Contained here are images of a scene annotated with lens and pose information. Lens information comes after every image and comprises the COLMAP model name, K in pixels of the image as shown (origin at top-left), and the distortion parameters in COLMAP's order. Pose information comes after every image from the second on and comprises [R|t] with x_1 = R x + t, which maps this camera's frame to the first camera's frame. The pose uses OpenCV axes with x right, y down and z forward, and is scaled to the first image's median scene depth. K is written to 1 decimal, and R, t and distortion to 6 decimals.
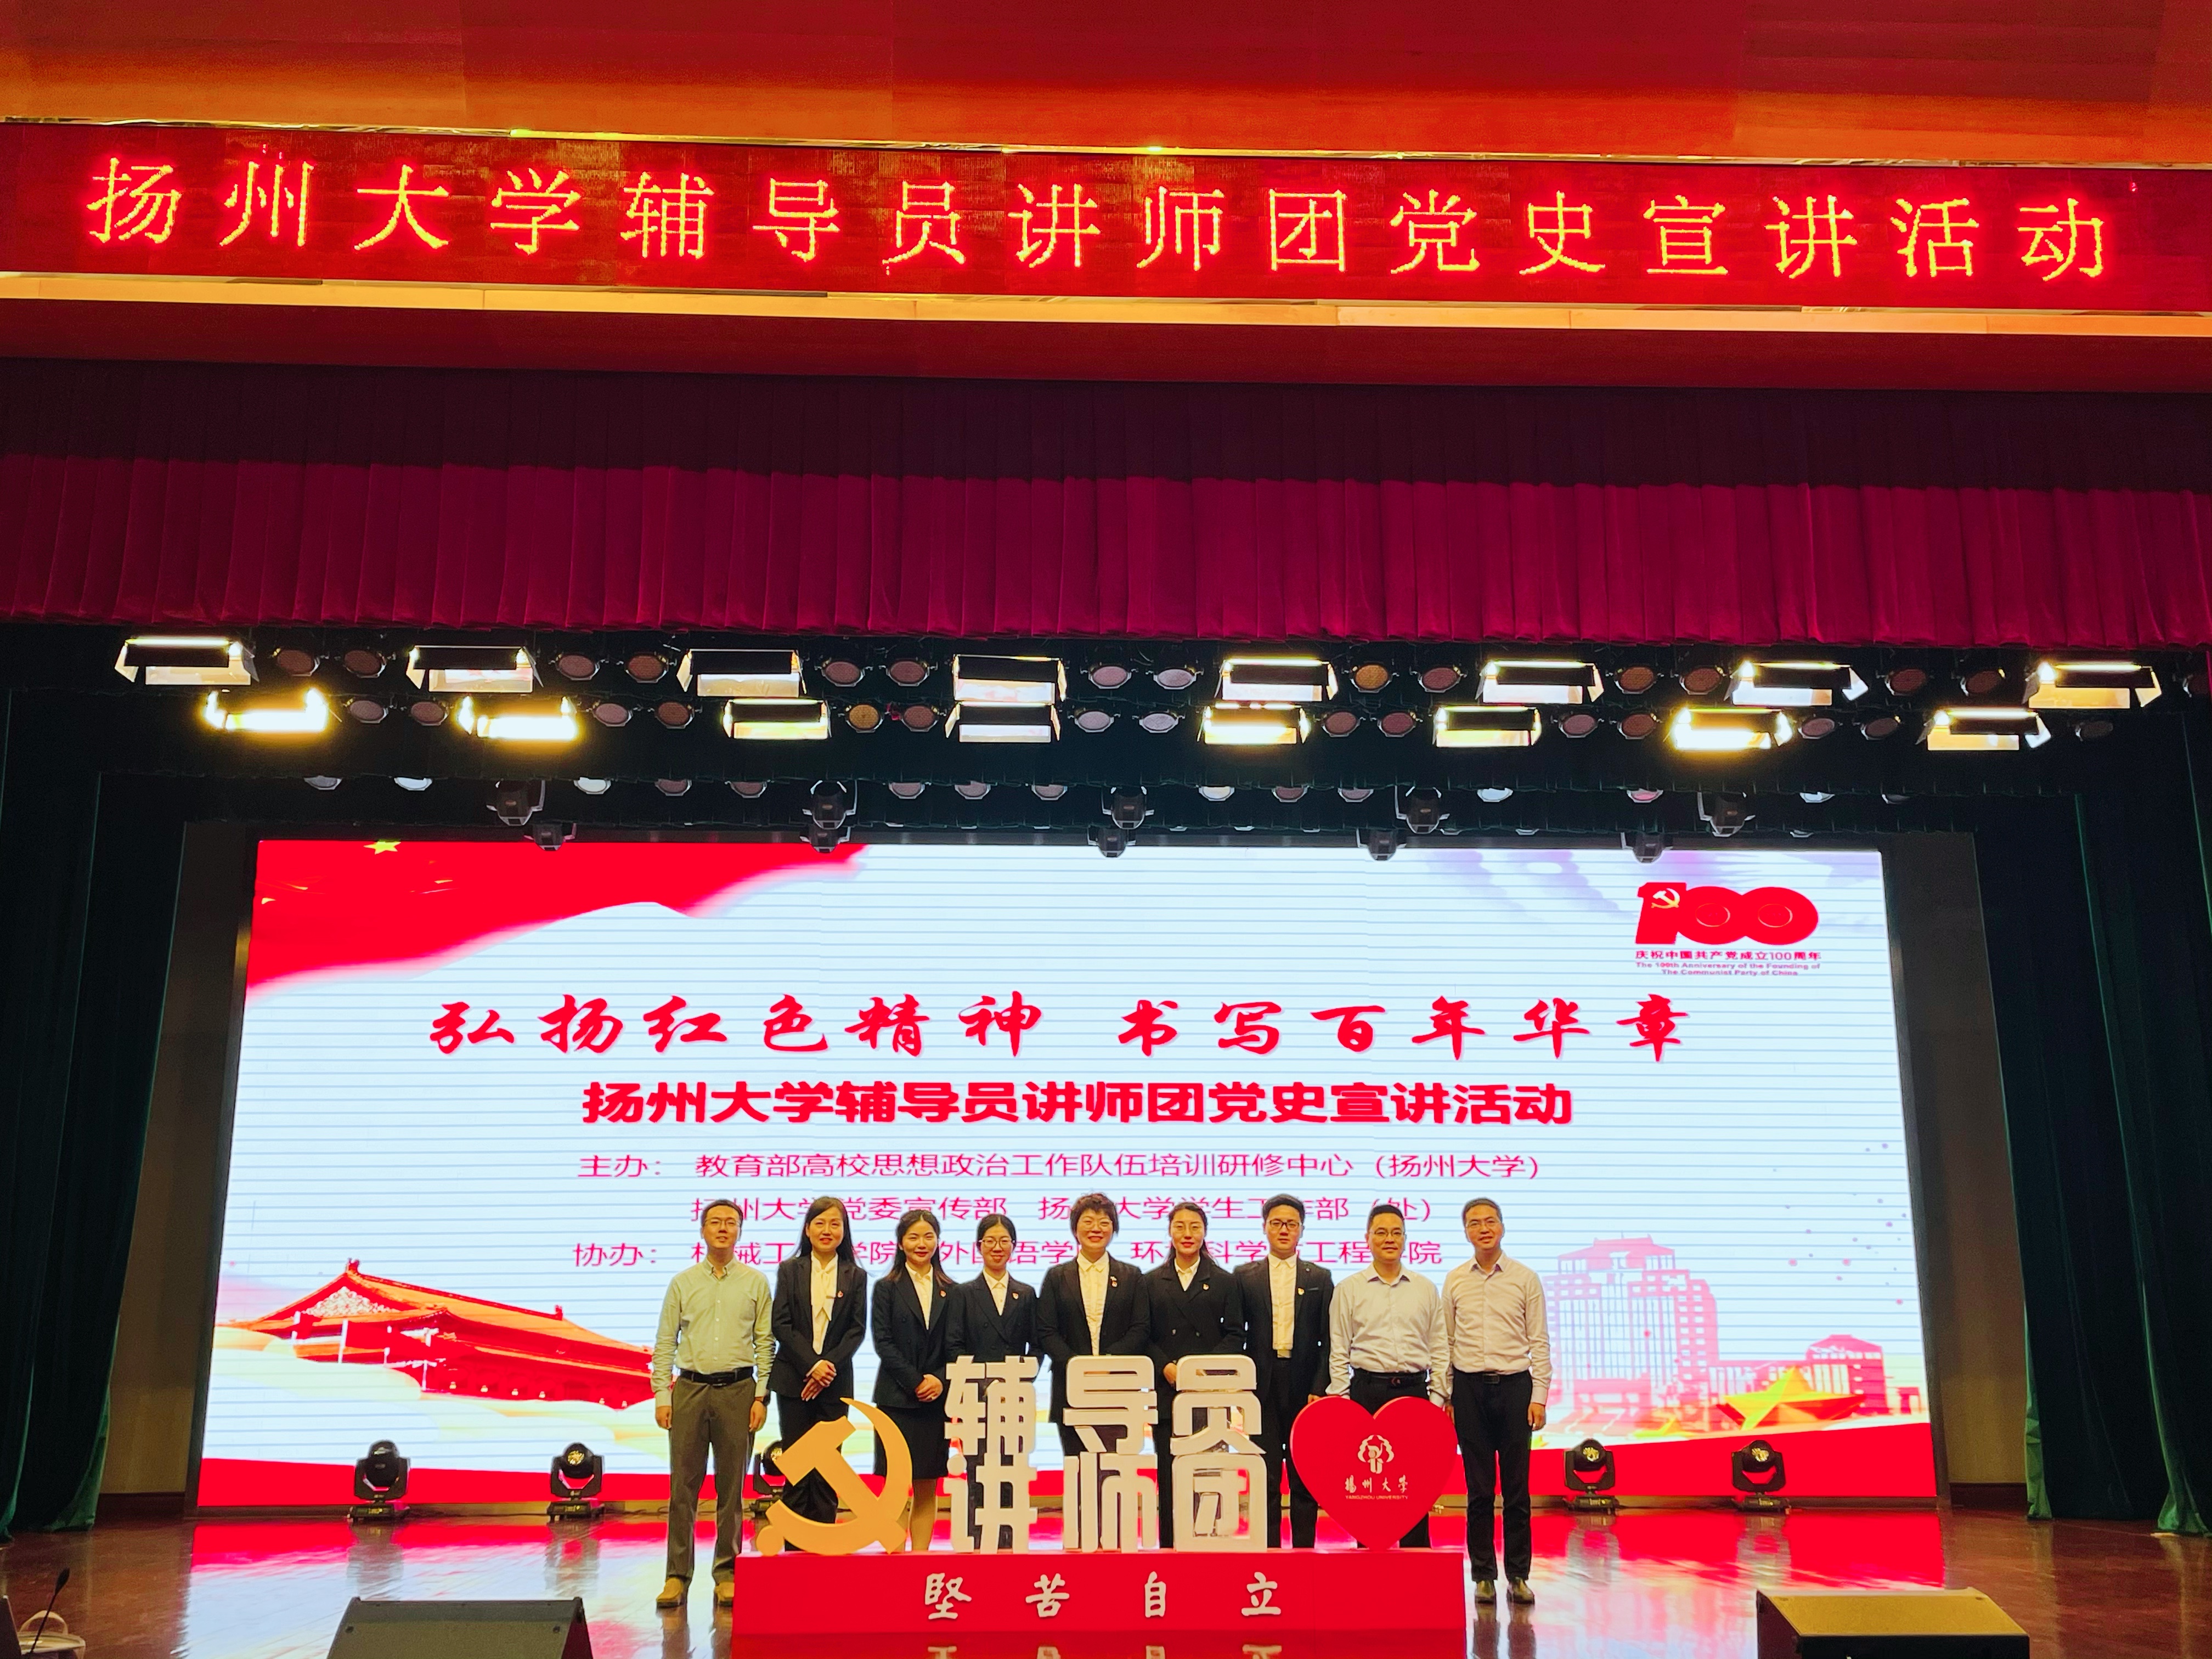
lens RADIAL K [[2358.8, 0, 1113.9], [0, 2358.8, 778.3], [0, 0, 1]] dist [0.053927, 0.000000]
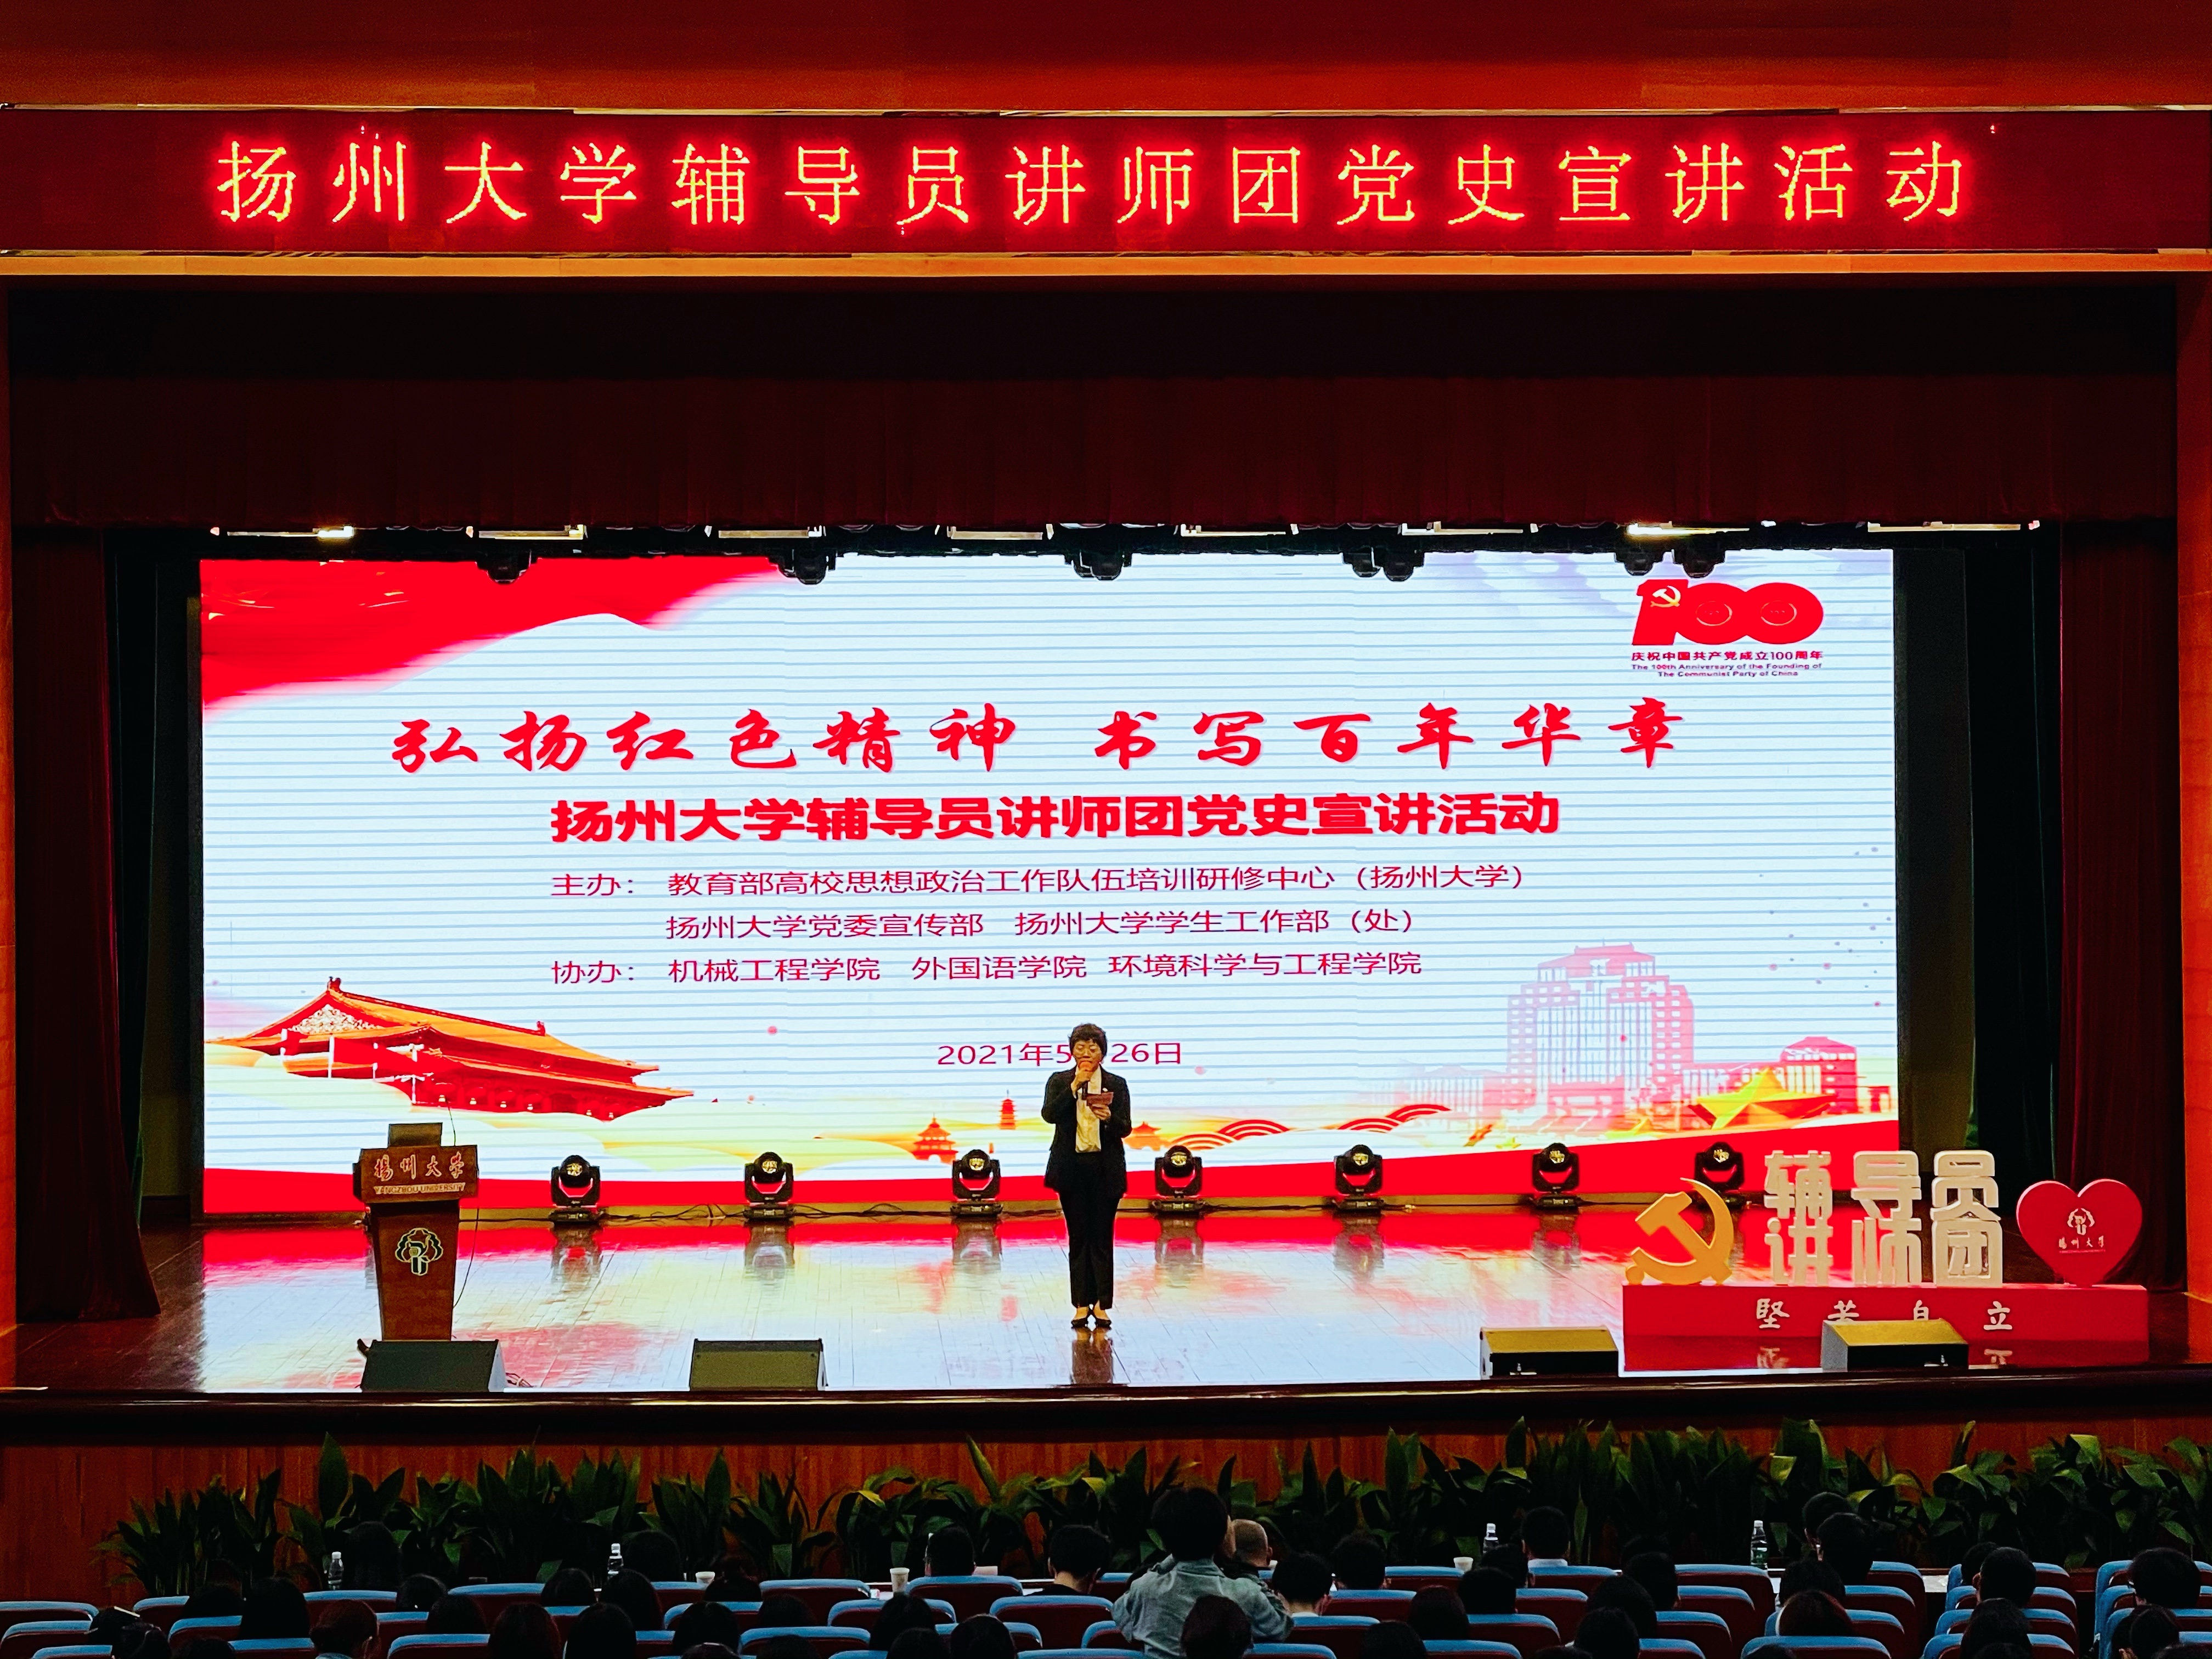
lens RADIAL K [[4755.5, 0, 1118.0], [0, 4755.5, 843.3], [0, 0, 1]] dist [0.085514, 0.000000]
pose [[0.999872, -0.005819, 0.014899, -0.018315], [0.001845, 0.967223, 0.253920, -0.356447], [-0.015888, -0.253860, 0.967110, -0.919706]]
